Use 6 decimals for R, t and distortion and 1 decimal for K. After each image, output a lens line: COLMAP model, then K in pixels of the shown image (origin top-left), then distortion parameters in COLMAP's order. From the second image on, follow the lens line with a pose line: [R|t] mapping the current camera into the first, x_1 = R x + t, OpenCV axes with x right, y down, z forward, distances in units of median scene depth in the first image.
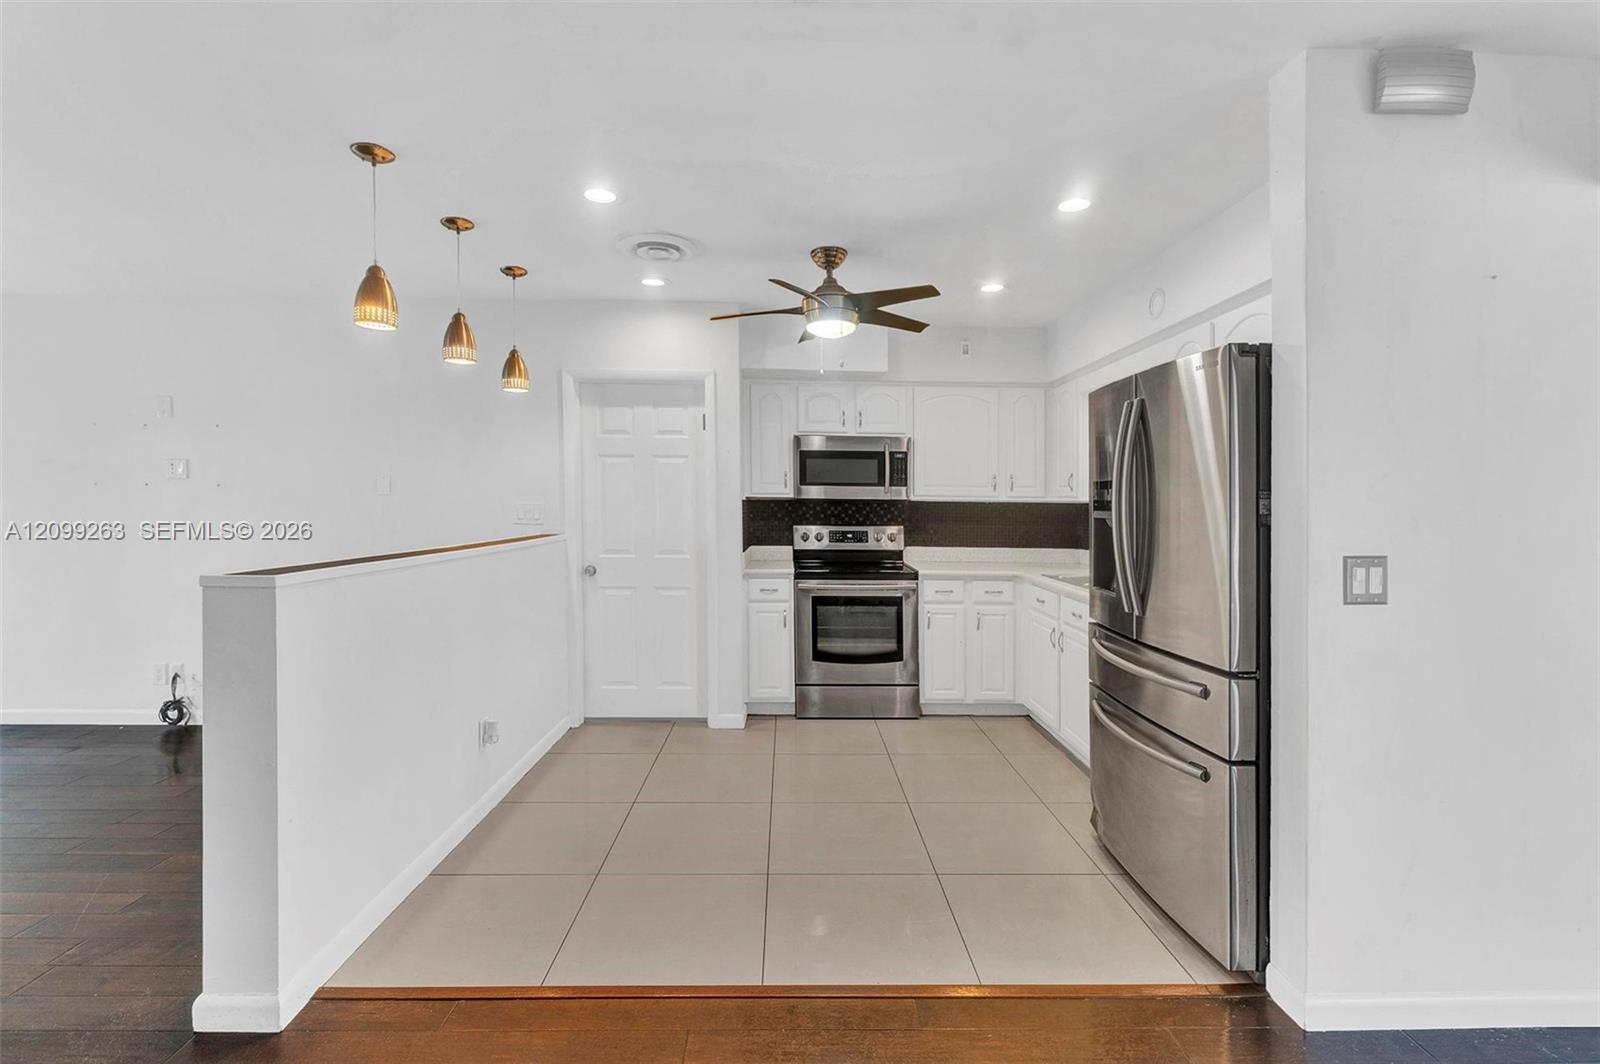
lens RADIAL K [[706.3, 0, 801.9], [0, 706.3, 500.0], [0, 0, 1]] dist [0.001859, -0.000007]
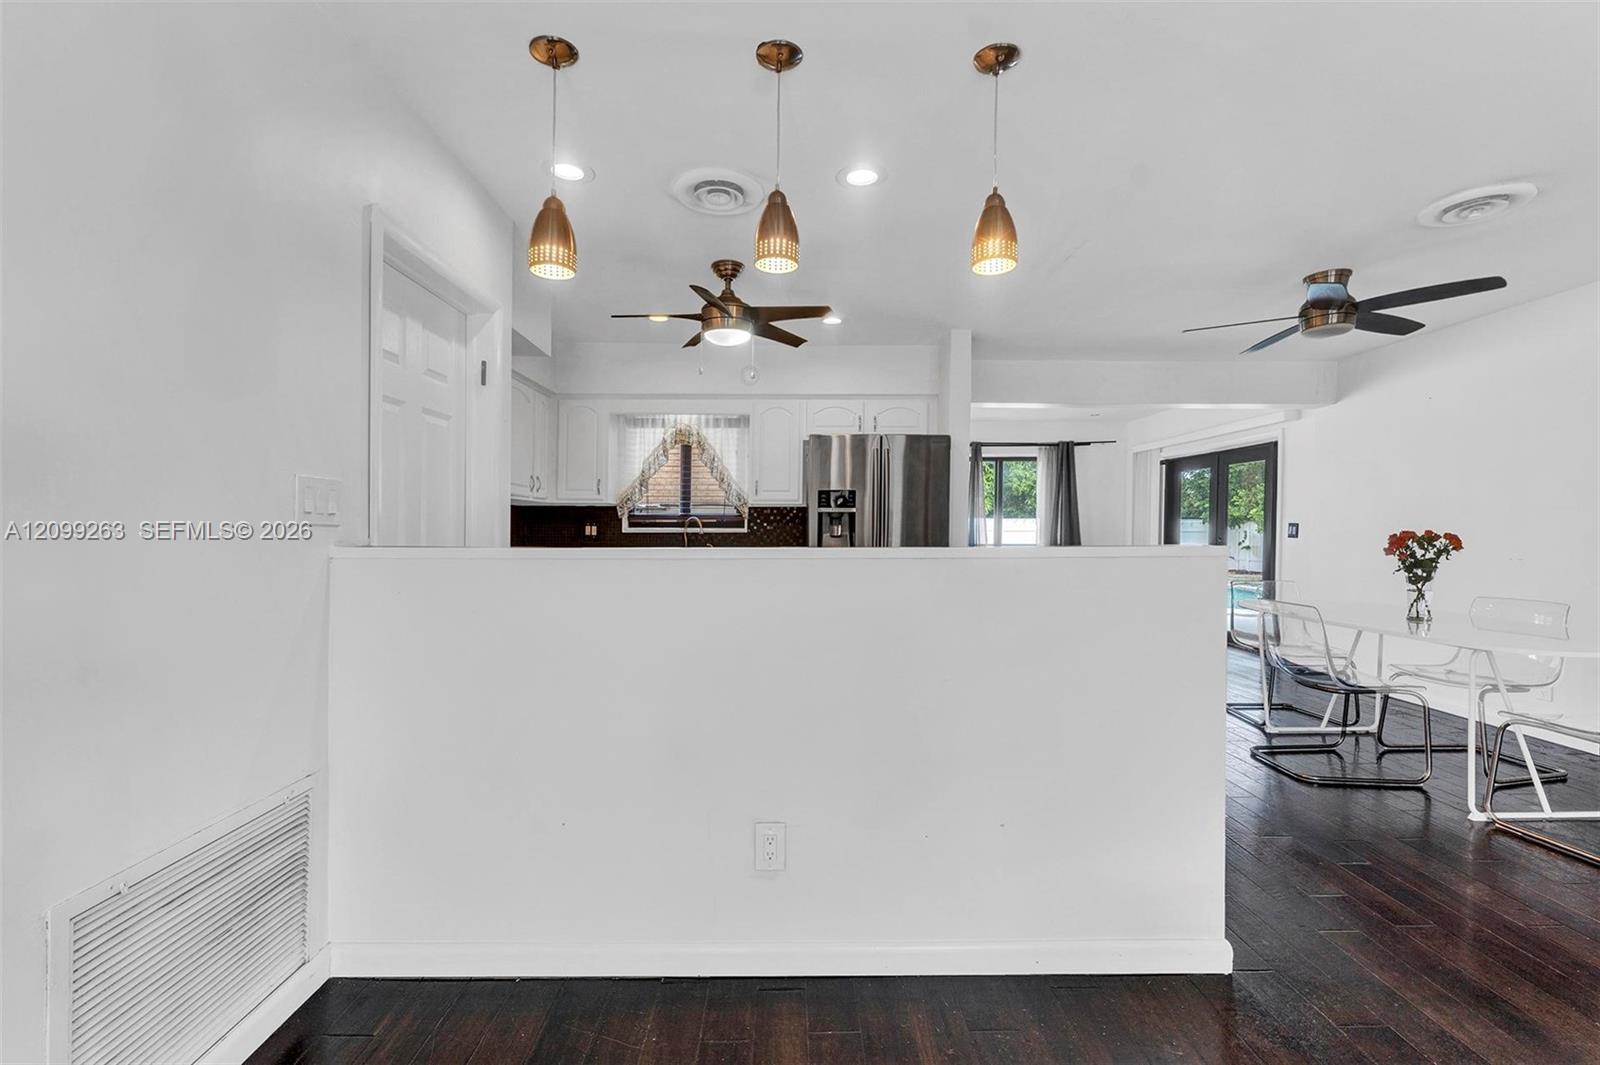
lens RADIAL K [[706.3, 0, 796.3], [0, 706.3, 530.0], [0, 0, 1]] dist [0.001859, -0.000007]
pose [[0.003759, -0.008342, 0.999958, -0.793238], [0.002618, 0.999962, 0.008332, 0.037116], [-0.999990, 0.002587, 0.003780, 0.682582]]
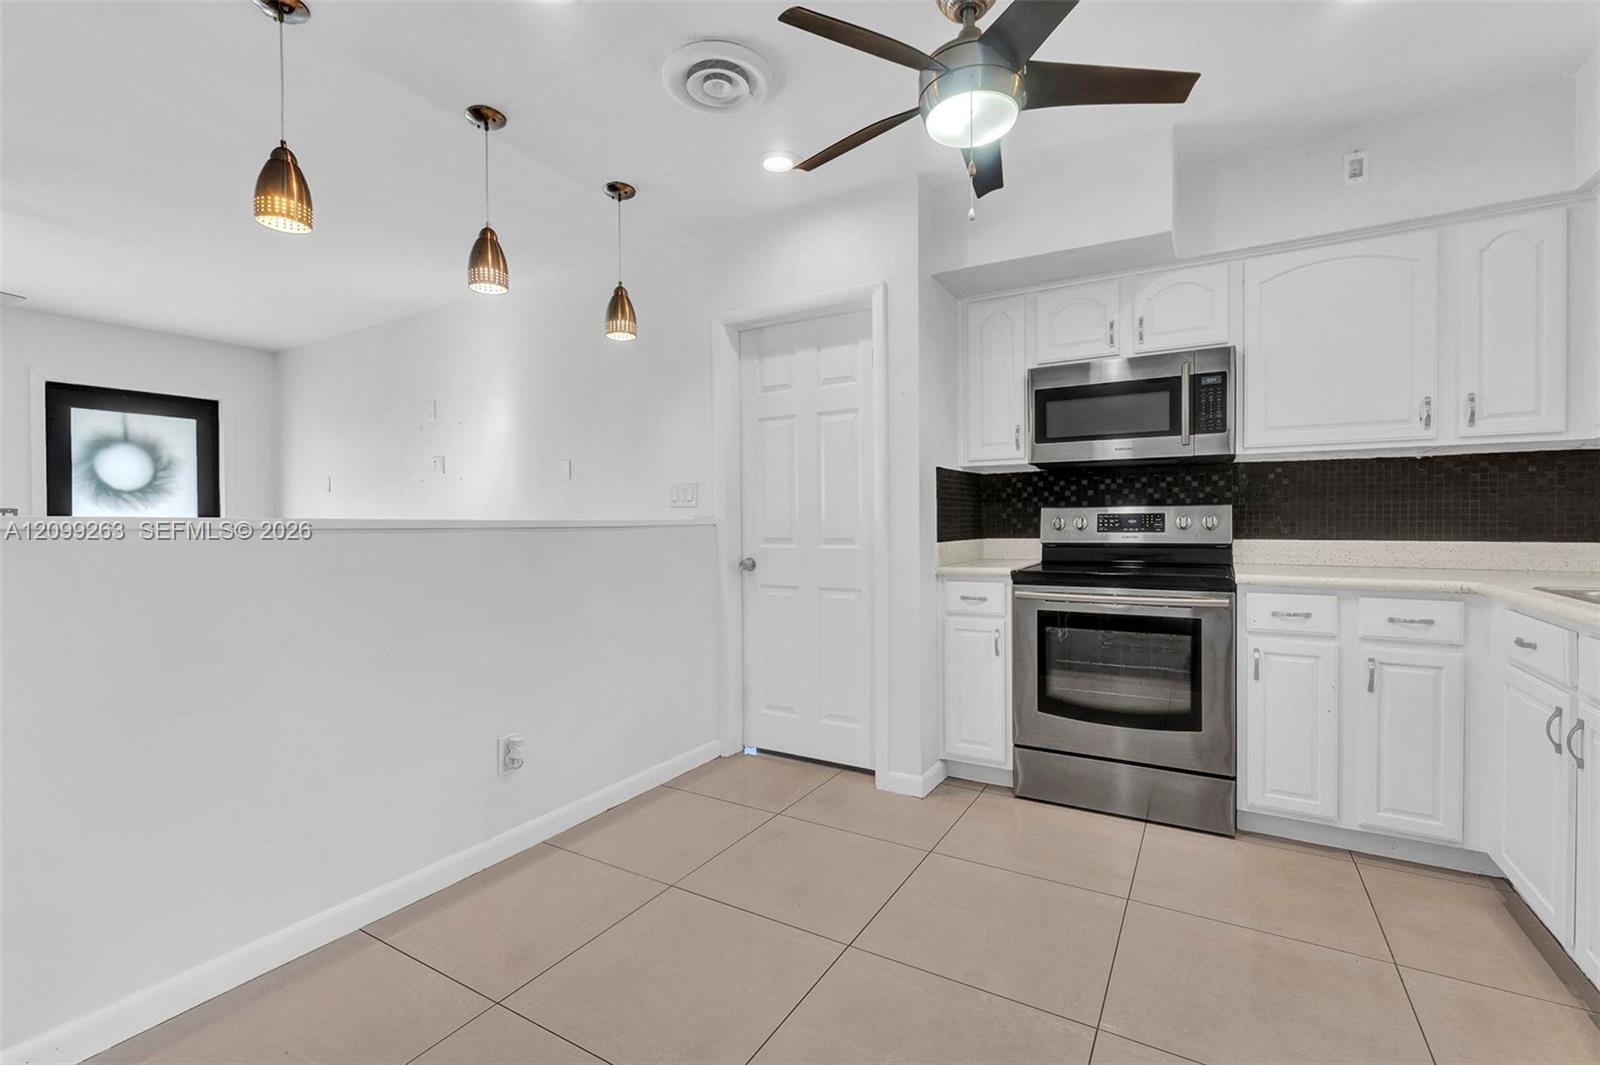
lens RADIAL K [[706.3, 0, 796.6], [0, 706.3, 536.6], [0, 0, 1]] dist [0.001859, -0.000007]
pose [[0.852857, -0.003960, -0.522129, 0.161579], [0.016996, 0.999652, 0.020181, 0.052306], [0.521868, -0.026086, 0.852628, 0.341045]]
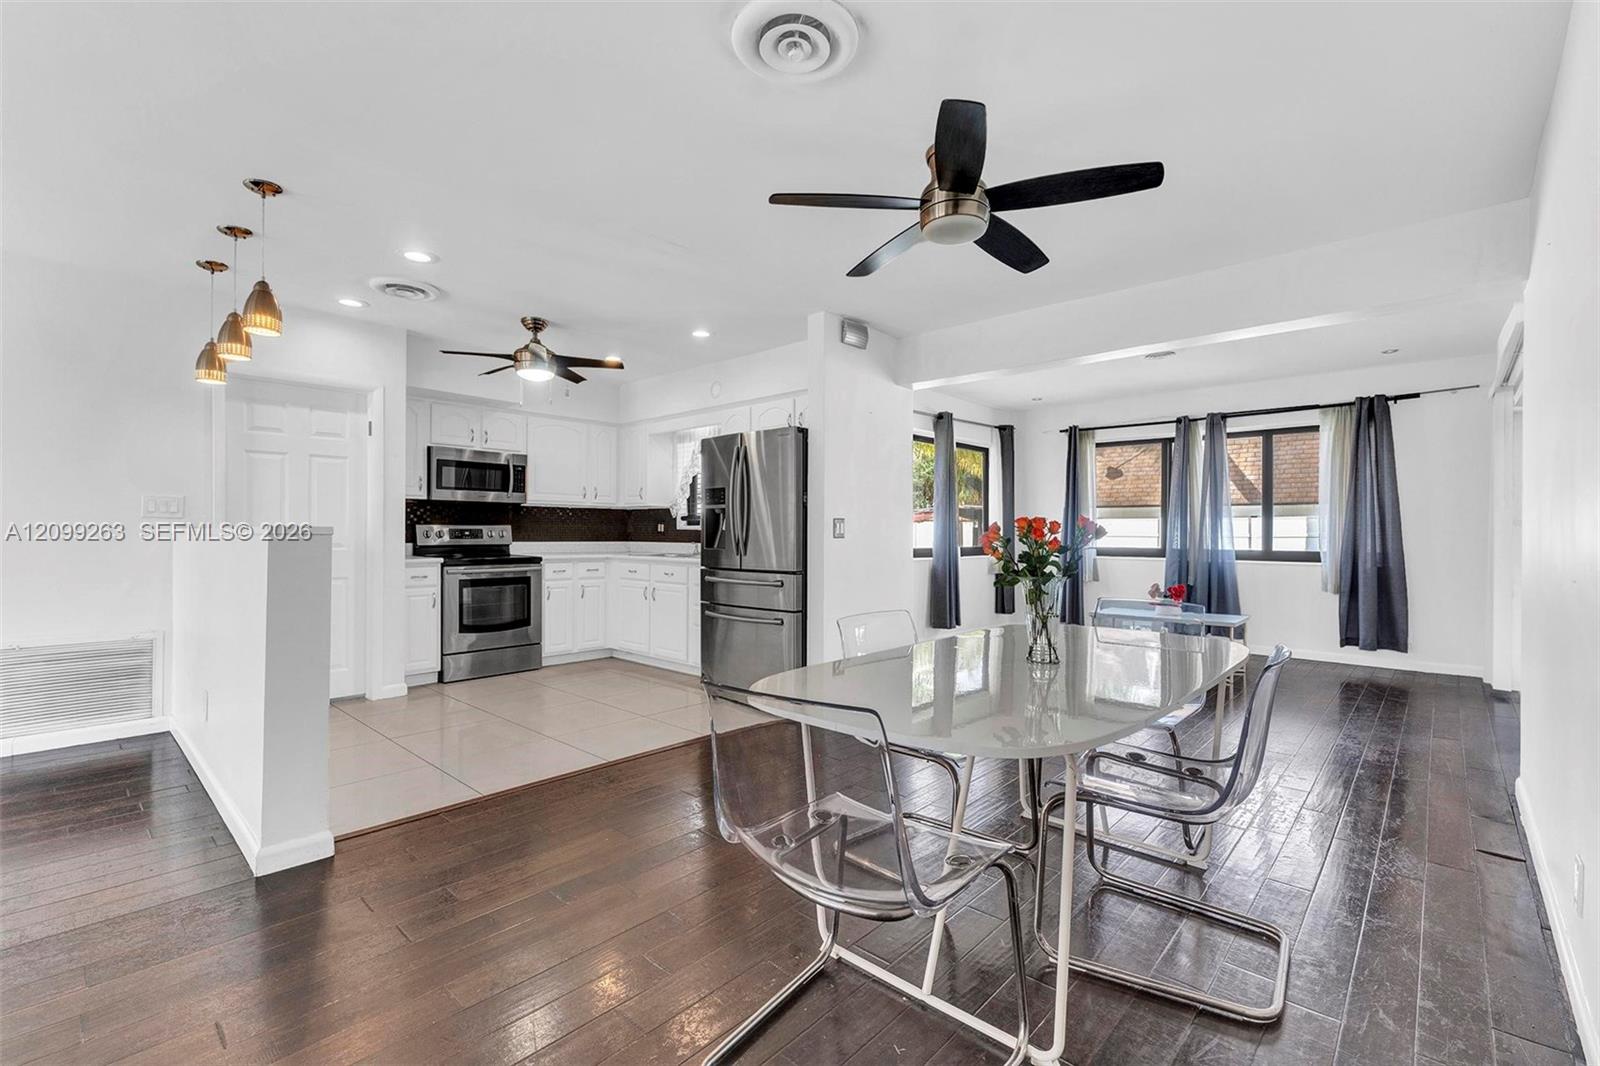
lens RADIAL K [[706.3, 0, 788.8], [0, 706.3, 525.3], [0, 0, 1]] dist [0.001859, -0.000007]
pose [[0.696894, 0.000421, 0.717174, -0.467277], [0.000599, 0.999999, -0.001169, 0.044330], [-0.717173, 0.001244, 0.696894, -0.256892]]
